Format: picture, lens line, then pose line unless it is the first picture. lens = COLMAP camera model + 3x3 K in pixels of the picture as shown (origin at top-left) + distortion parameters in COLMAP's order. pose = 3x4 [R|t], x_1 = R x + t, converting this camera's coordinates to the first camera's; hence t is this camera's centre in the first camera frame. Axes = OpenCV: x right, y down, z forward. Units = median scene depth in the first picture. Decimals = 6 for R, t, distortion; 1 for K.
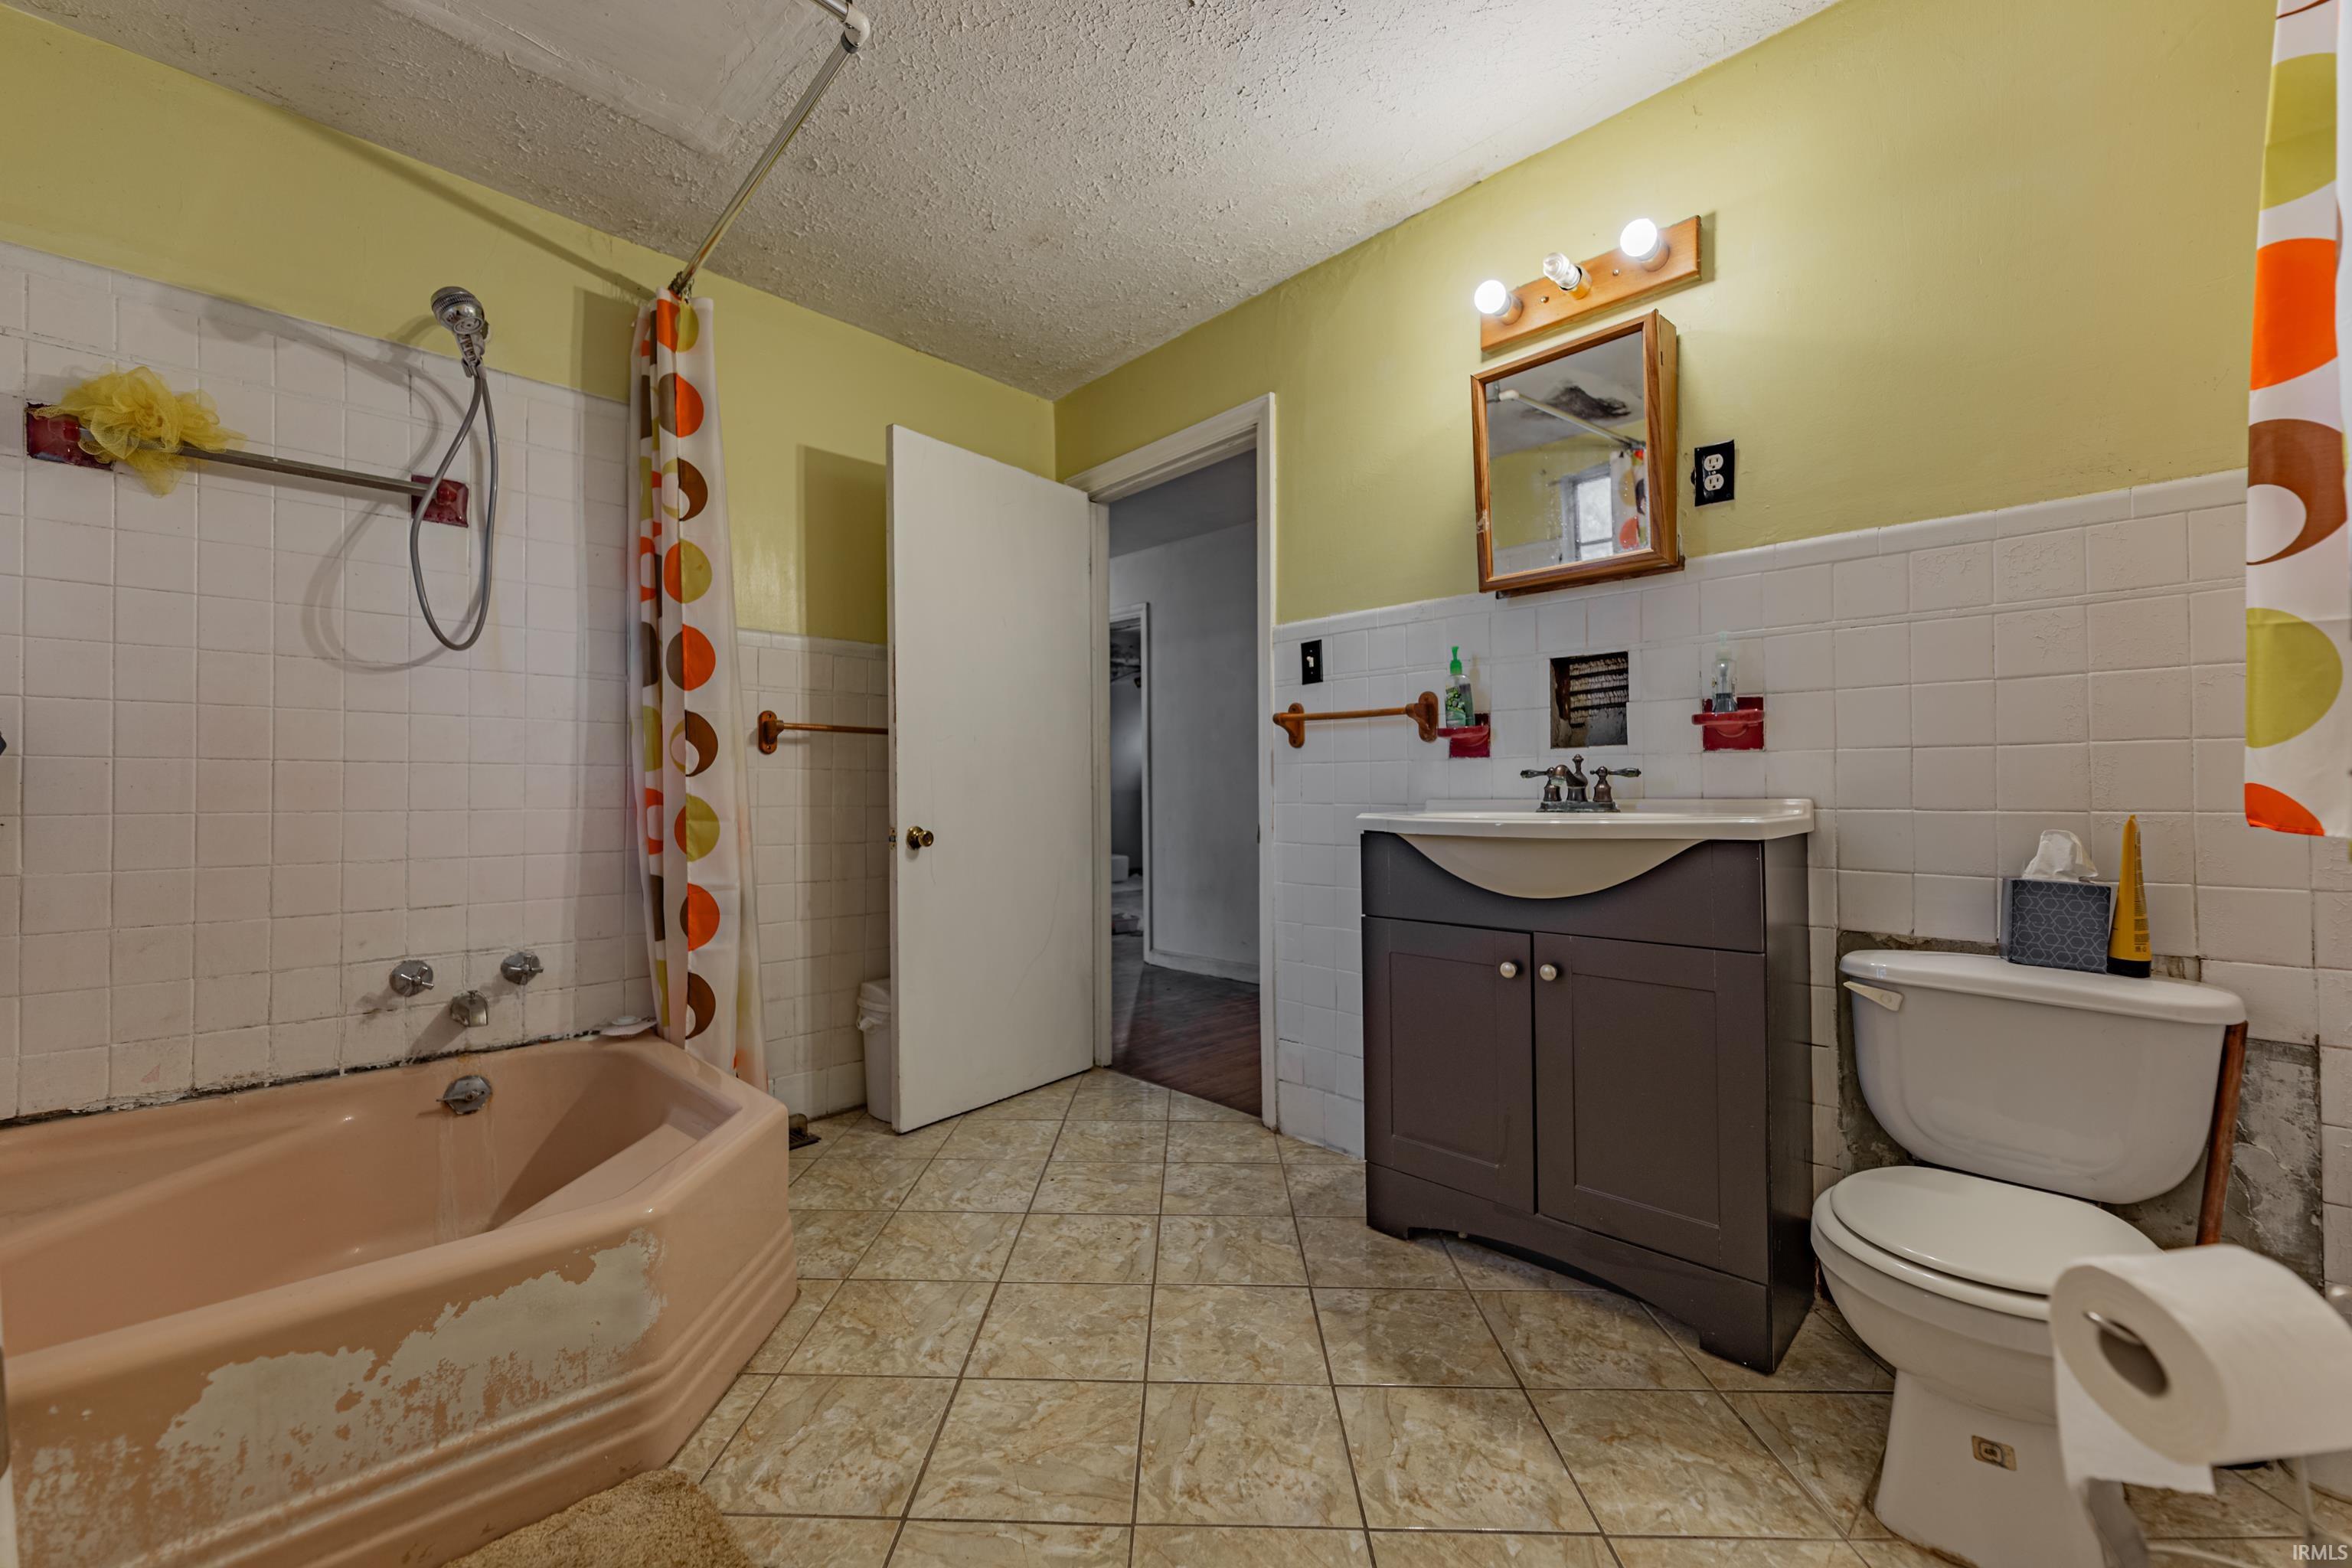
lens RADIAL K [[949.9, 0, 1167.6], [0, 949.9, 781.5], [0, 0, 1]] dist [0.006523, 0.000021]
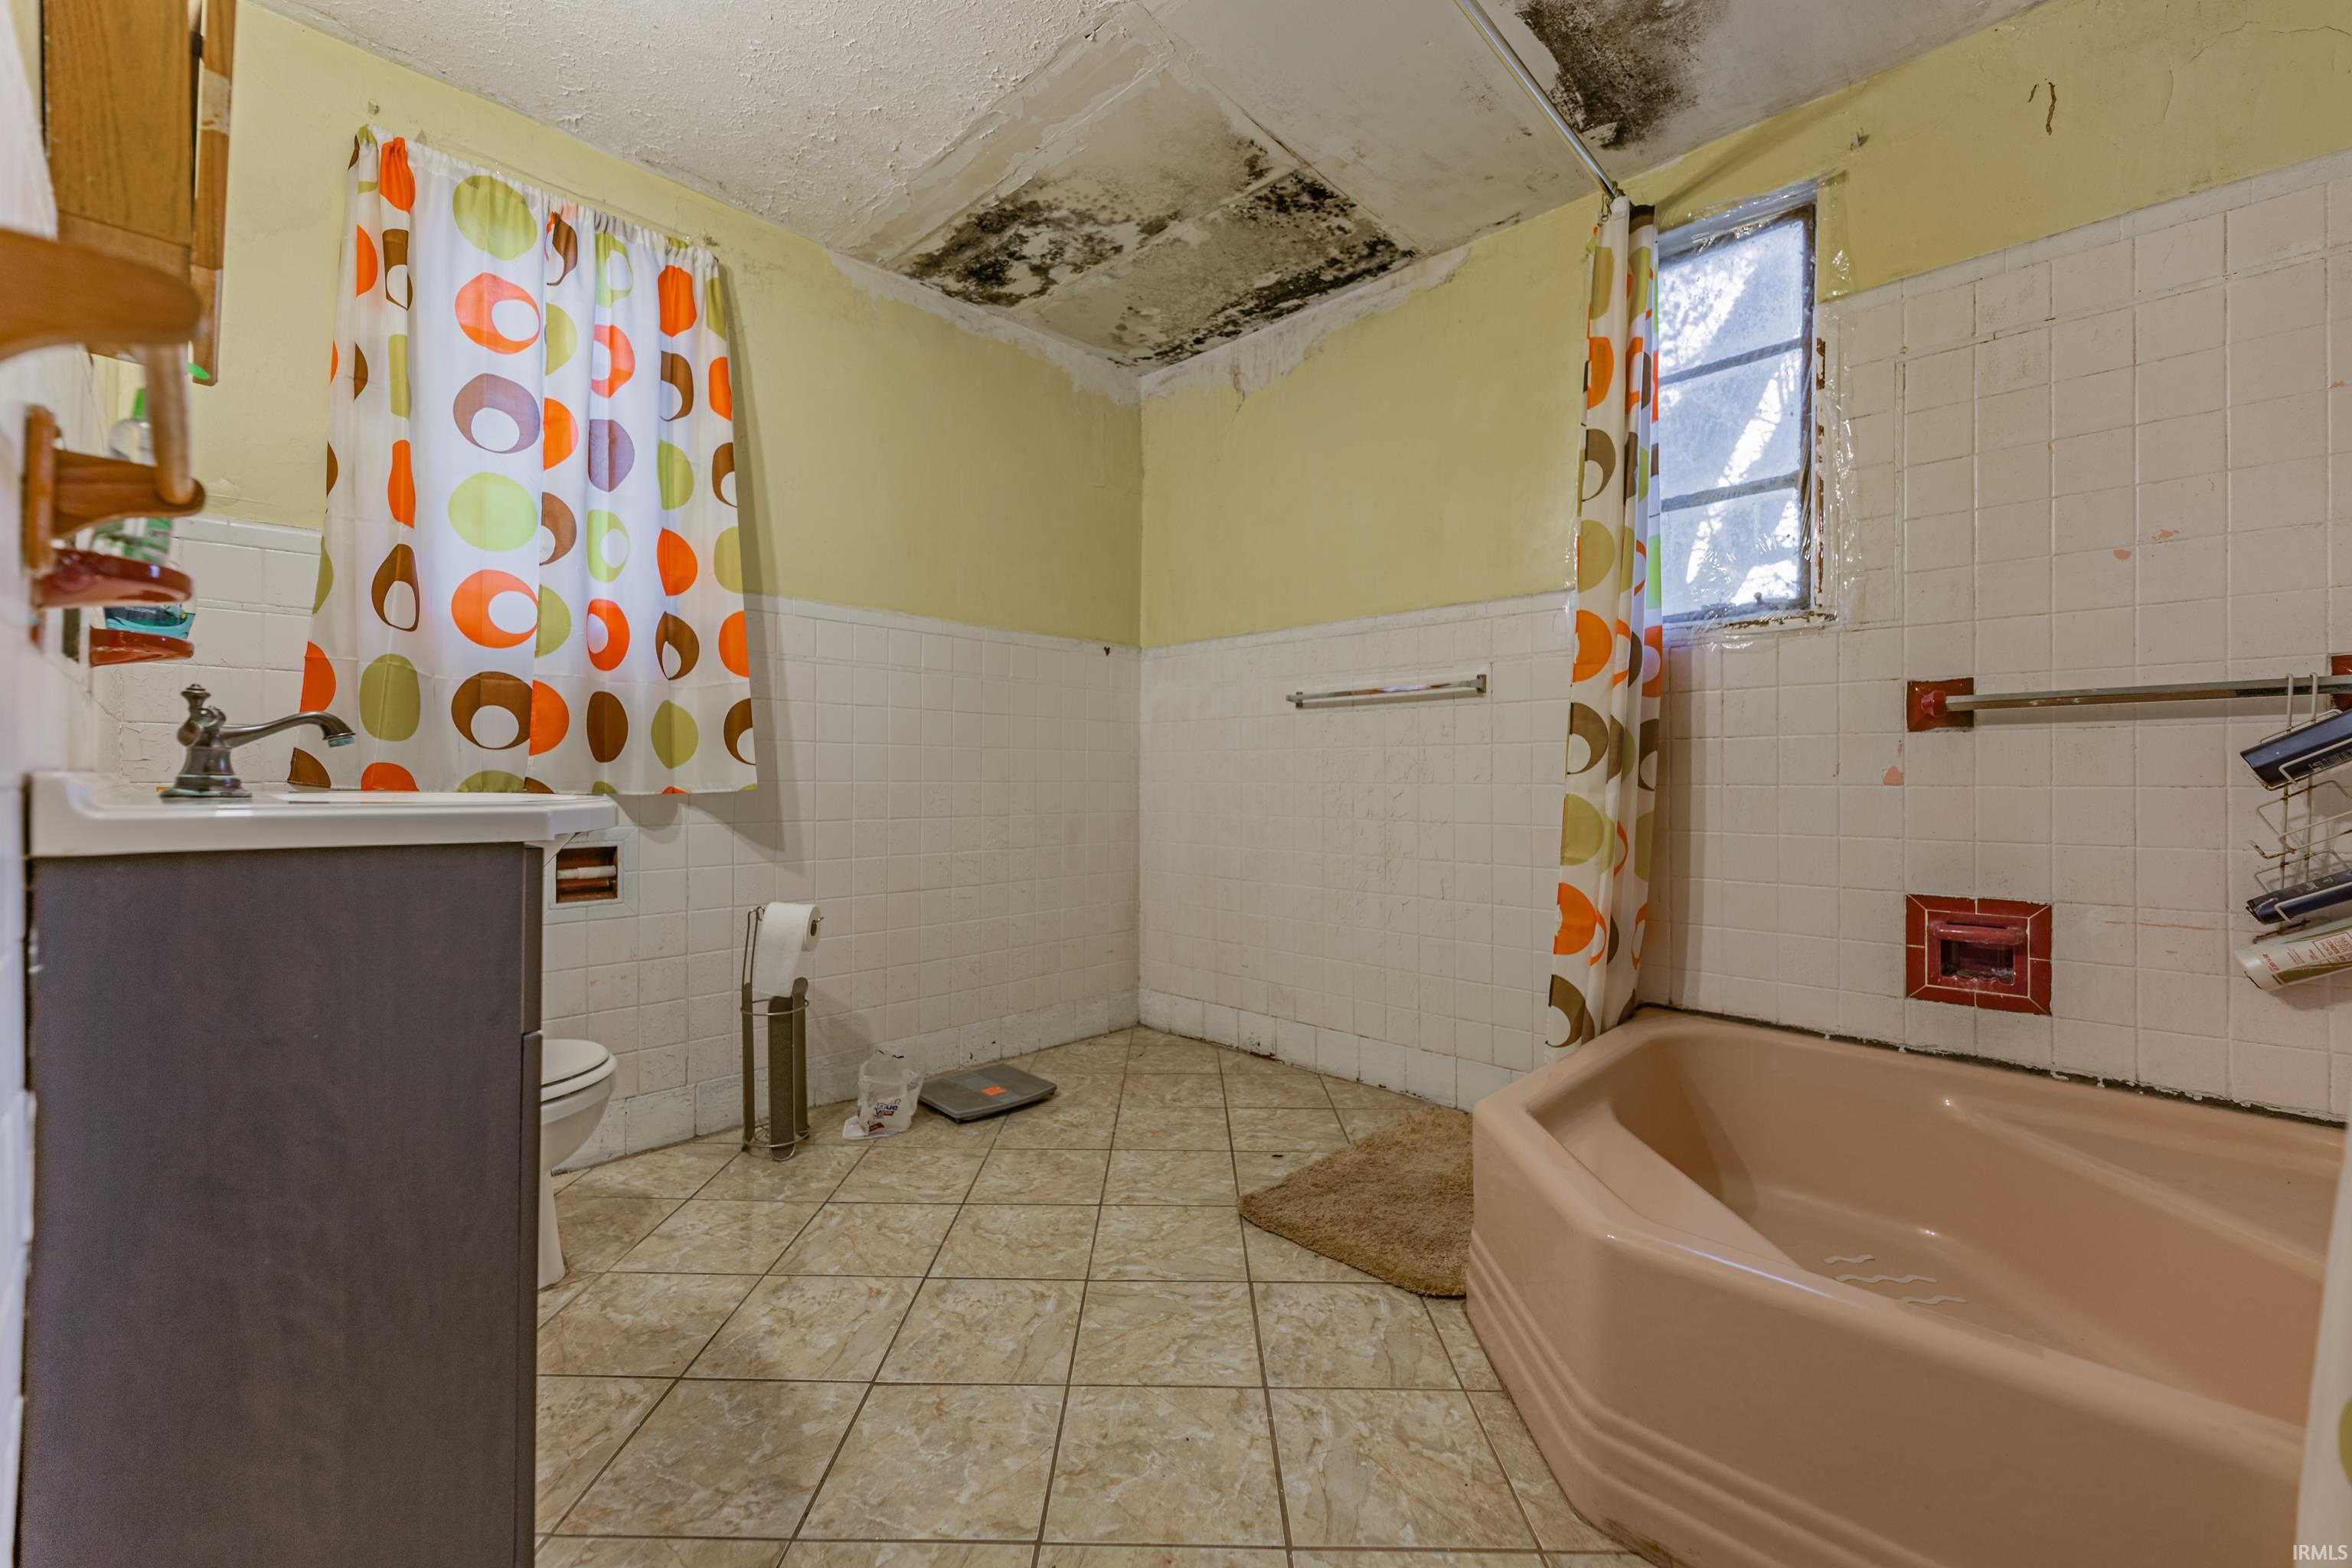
lens RADIAL K [[949.9, 0, 1193.2], [0, 949.9, 780.8], [0, 0, 1]] dist [0.006523, 0.000021]
pose [[-0.999005, 0.003567, -0.044448, -0.111789], [0.004084, 0.999925, -0.011530, 0.040832], [0.044403, -0.011700, -0.998945, 2.028913]]
